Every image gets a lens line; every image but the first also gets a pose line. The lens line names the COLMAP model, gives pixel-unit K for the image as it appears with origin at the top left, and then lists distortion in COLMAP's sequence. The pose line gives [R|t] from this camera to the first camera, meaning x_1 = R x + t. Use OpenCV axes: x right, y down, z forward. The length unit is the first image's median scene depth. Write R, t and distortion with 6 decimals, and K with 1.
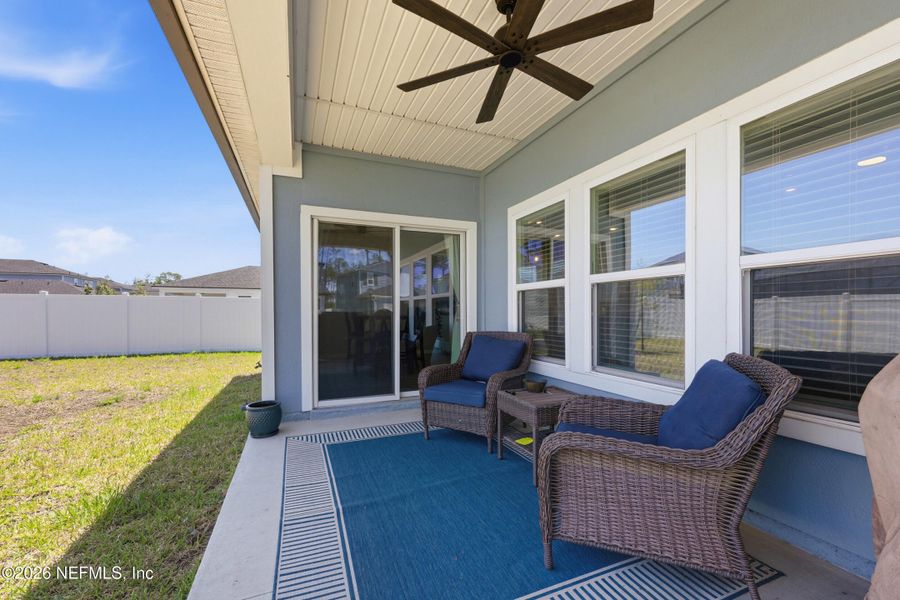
lens RADIAL K [[382.4, 0, 448.3], [0, 382.4, 310.8], [0, 0, 1]] dist [0.000187, 0.000063]
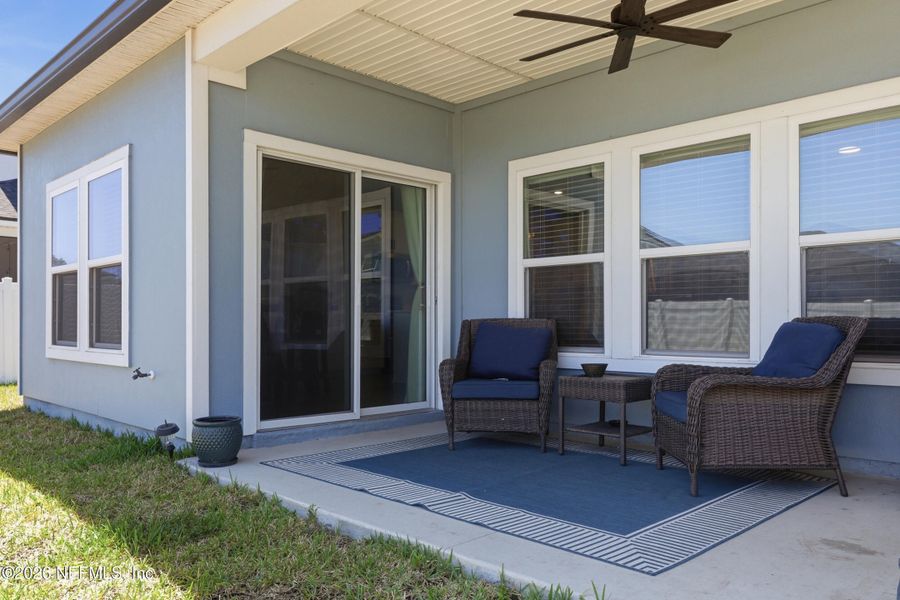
lens RADIAL K [[713.3, 0, 452.6], [0, 713.3, 322.0], [0, 0, 1]] dist [-0.001903, 0.000095]
pose [[0.922552, 0.007137, 0.385808, -0.527868], [-0.004746, 0.999963, -0.007149, 0.070953], [-0.385845, 0.004765, 0.922551, -0.298322]]
